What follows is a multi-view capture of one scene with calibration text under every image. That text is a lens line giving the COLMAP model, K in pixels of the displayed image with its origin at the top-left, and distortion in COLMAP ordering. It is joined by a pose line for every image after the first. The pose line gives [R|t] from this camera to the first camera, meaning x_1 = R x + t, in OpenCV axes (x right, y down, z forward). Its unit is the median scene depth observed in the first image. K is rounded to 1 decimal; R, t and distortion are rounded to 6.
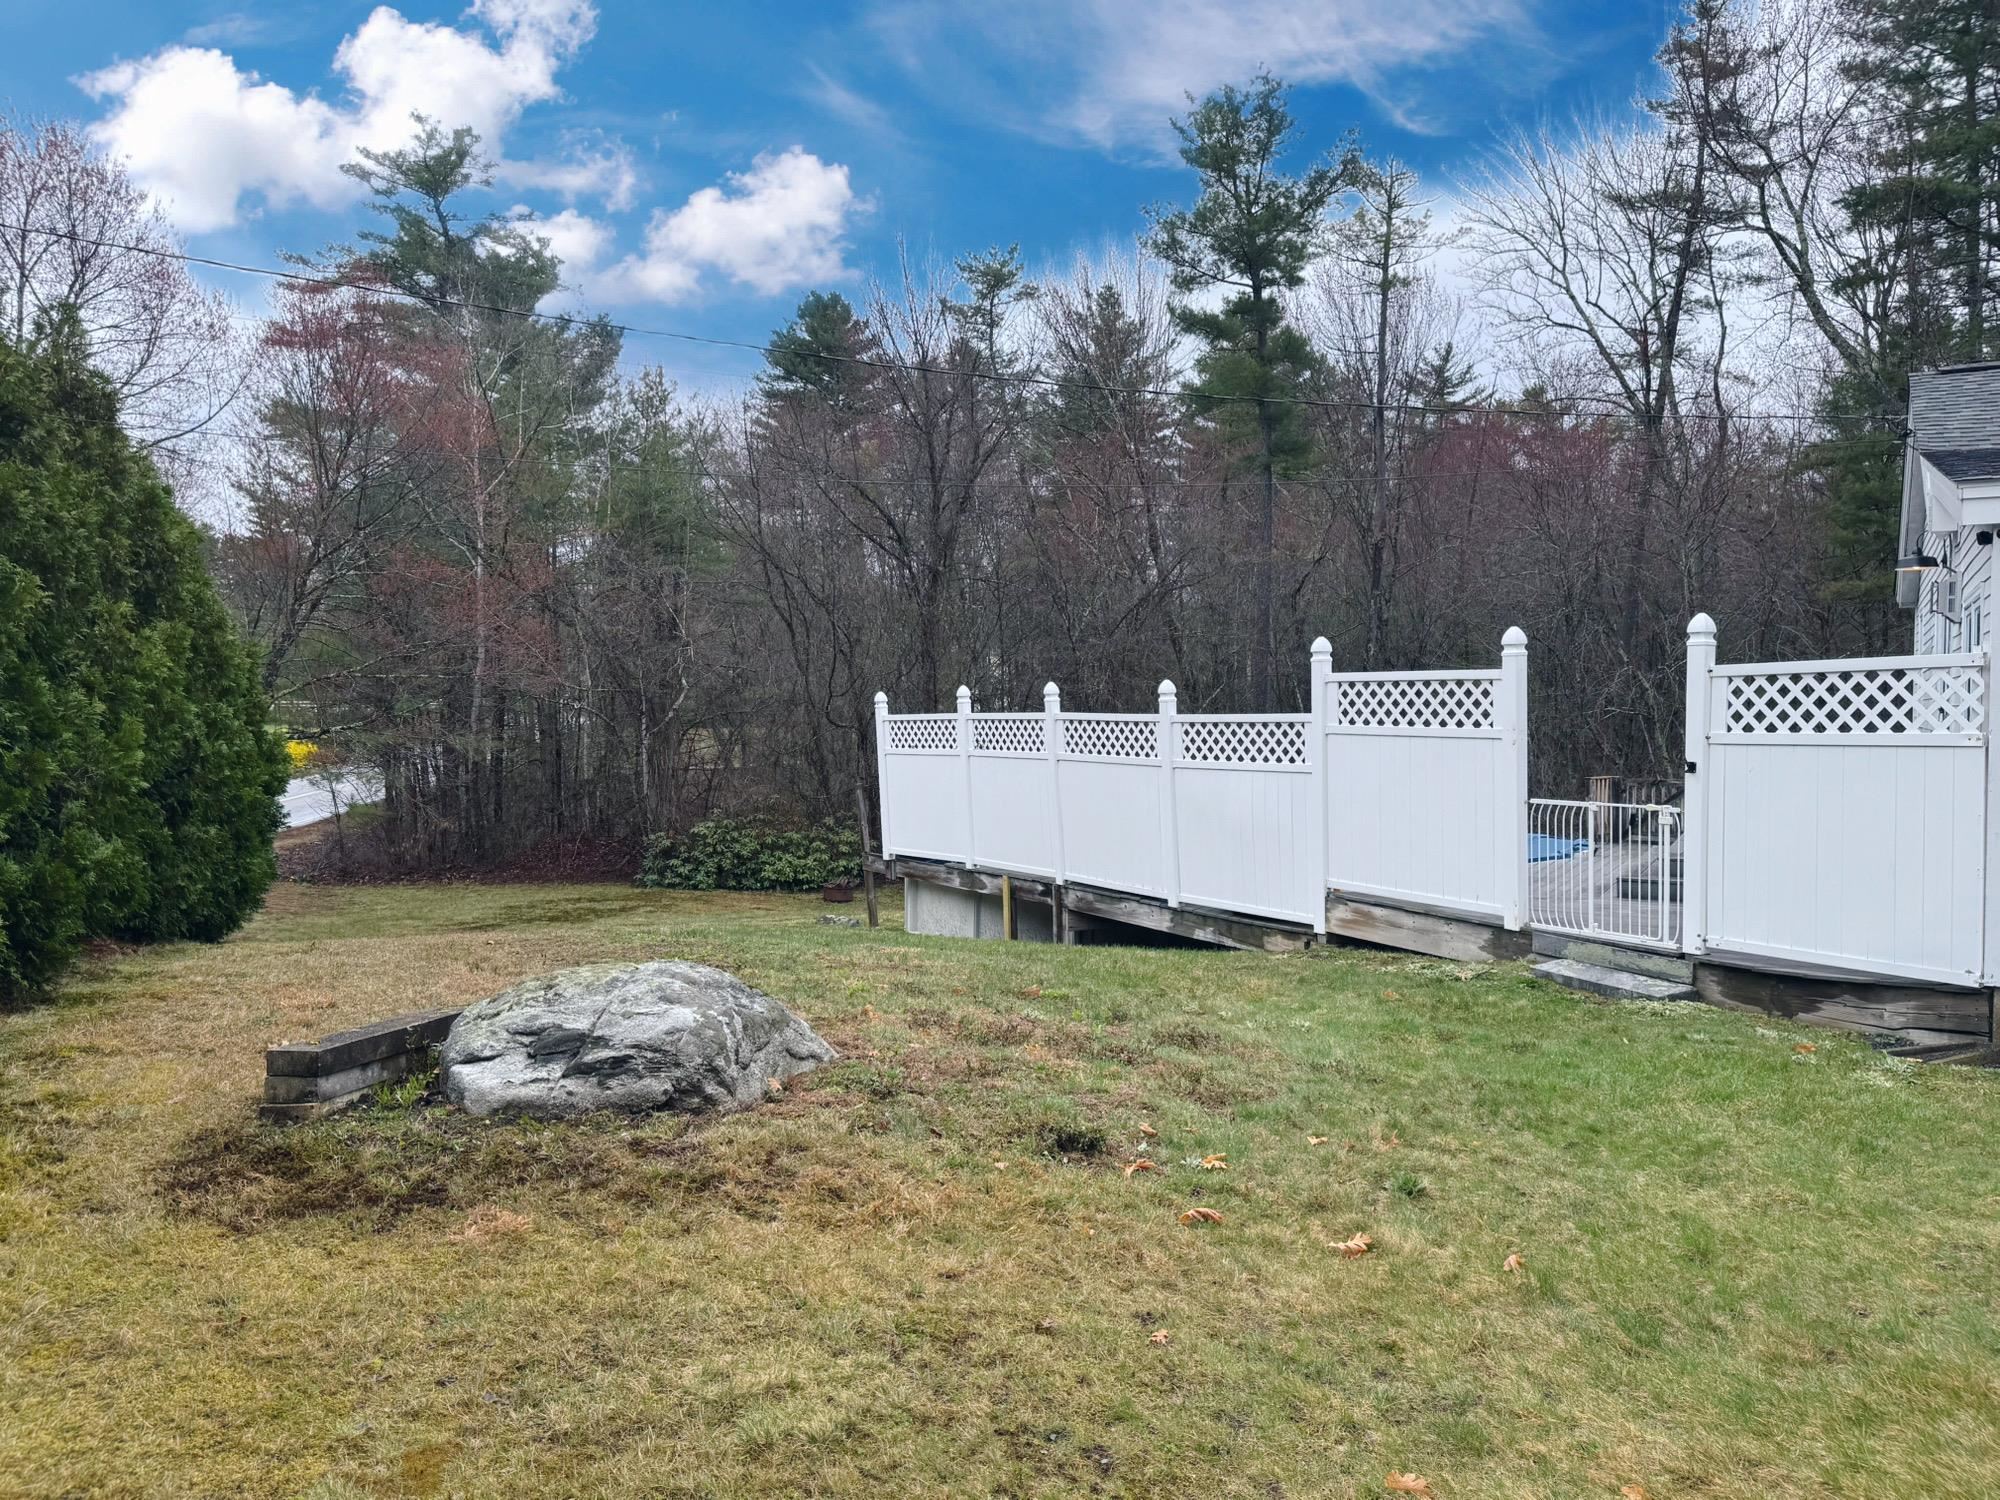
lens RADIAL K [[1382.6, 0, 1000.0], [0, 1382.6, 750.0], [0, 0, 1]] dist [0.134135, -0.193113]
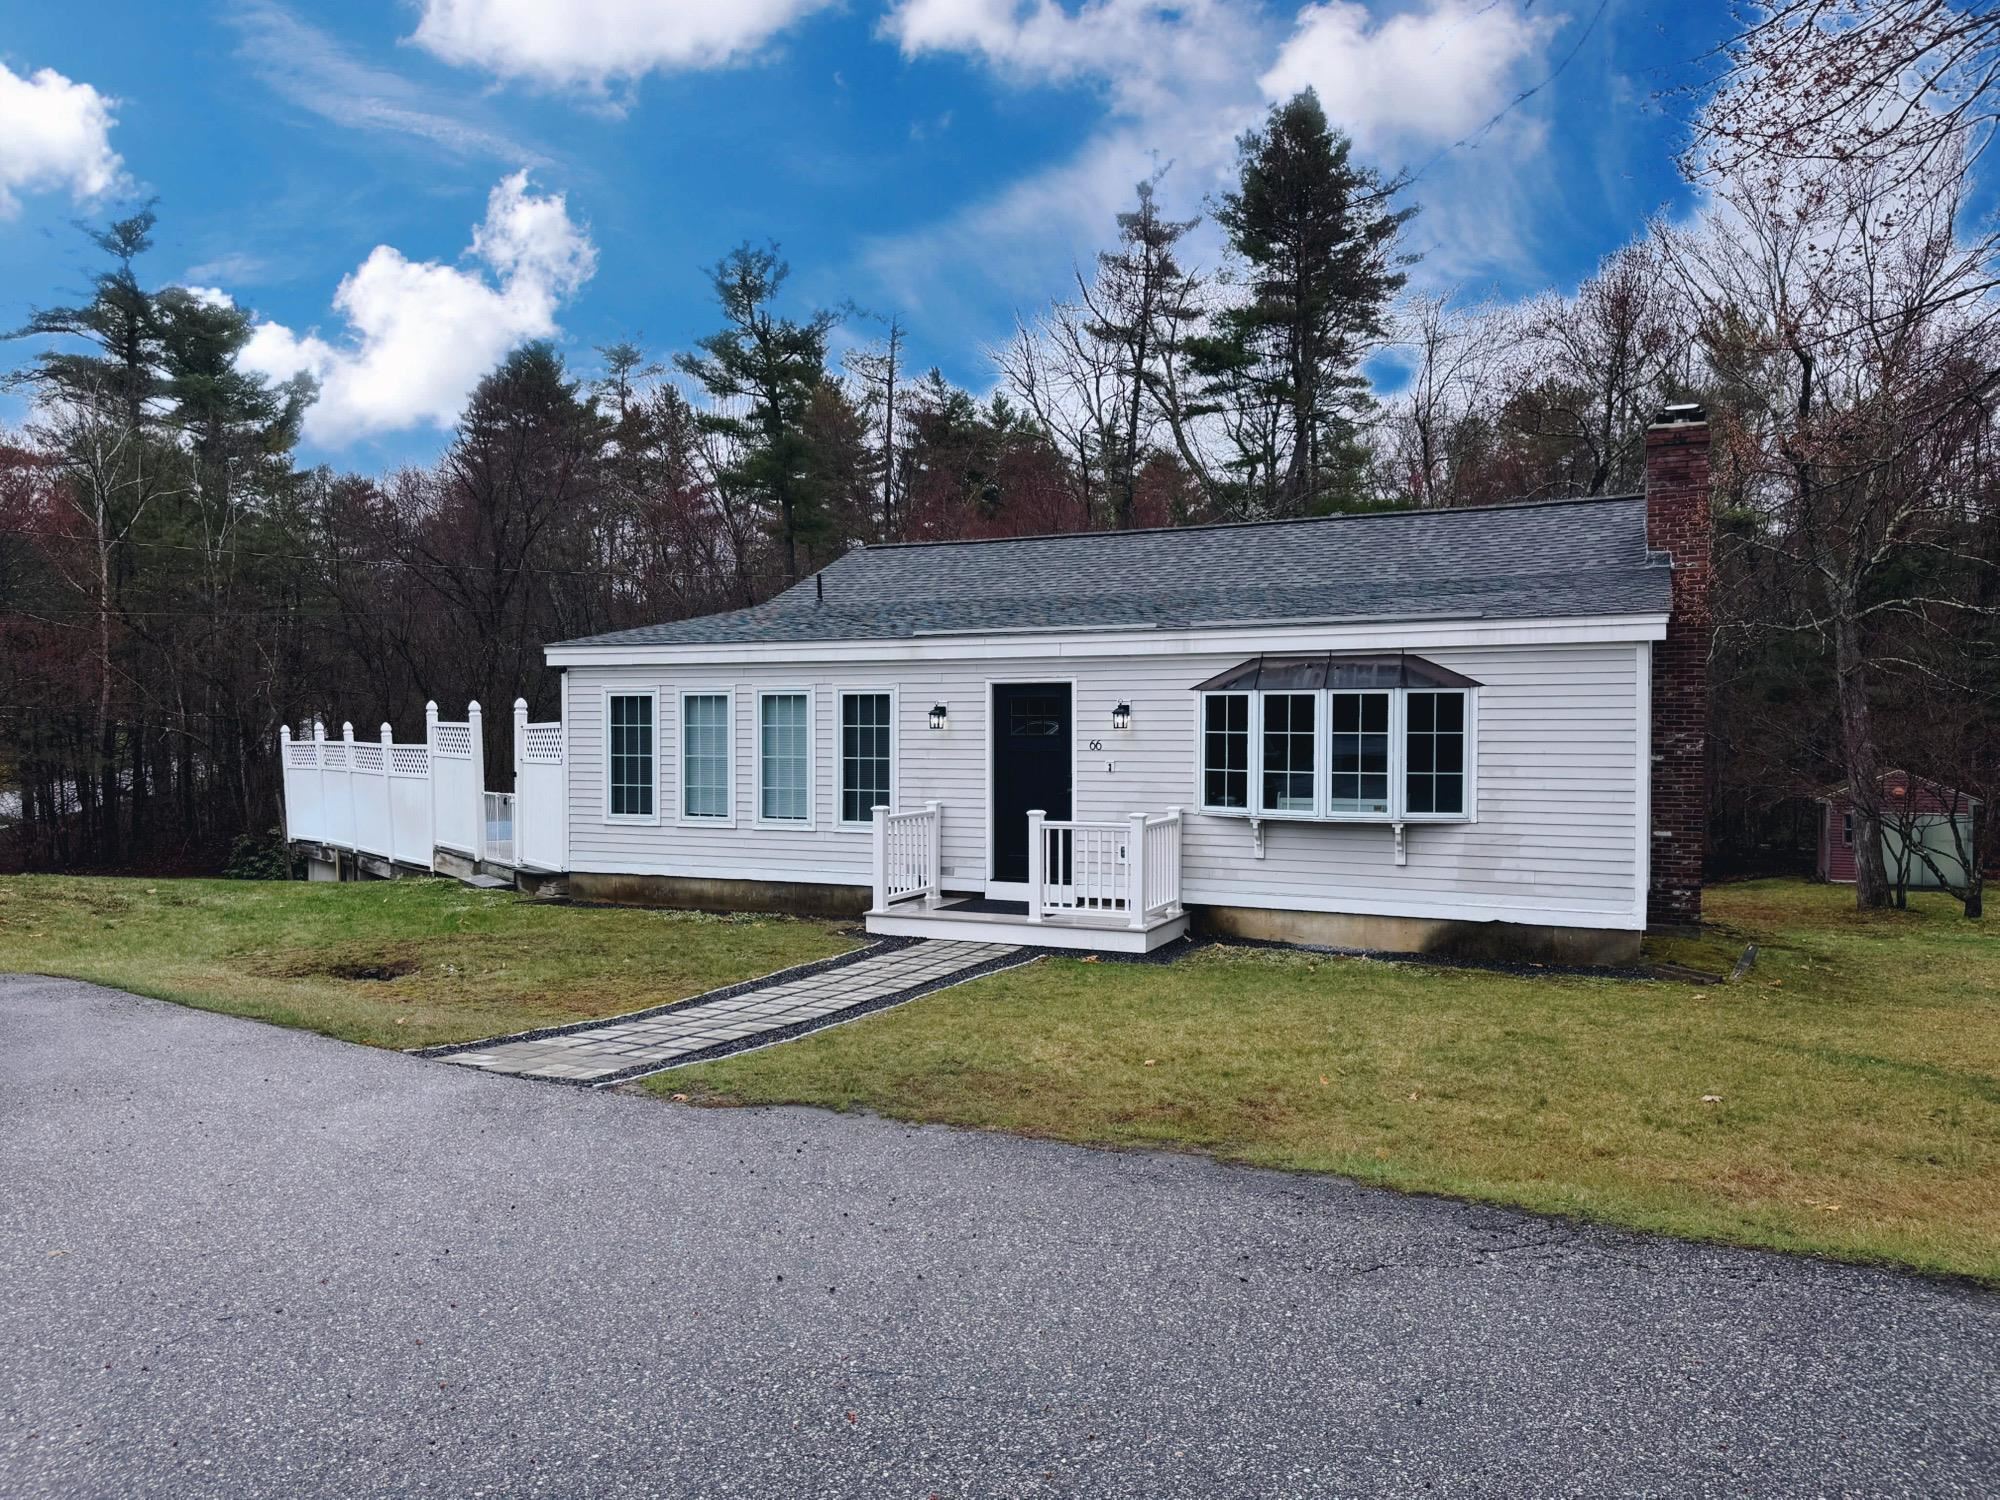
lens RADIAL K [[1382.6, 0, 1000.0], [0, 1382.6, 750.0], [0, 0, 1]] dist [0.134135, -0.193113]
pose [[0.992033, 0.000552, 0.125978, 0.247117], [0.000737, 0.999948, -0.010186, -0.000369], [-0.125977, 0.010198, 0.991981, -0.287637]]
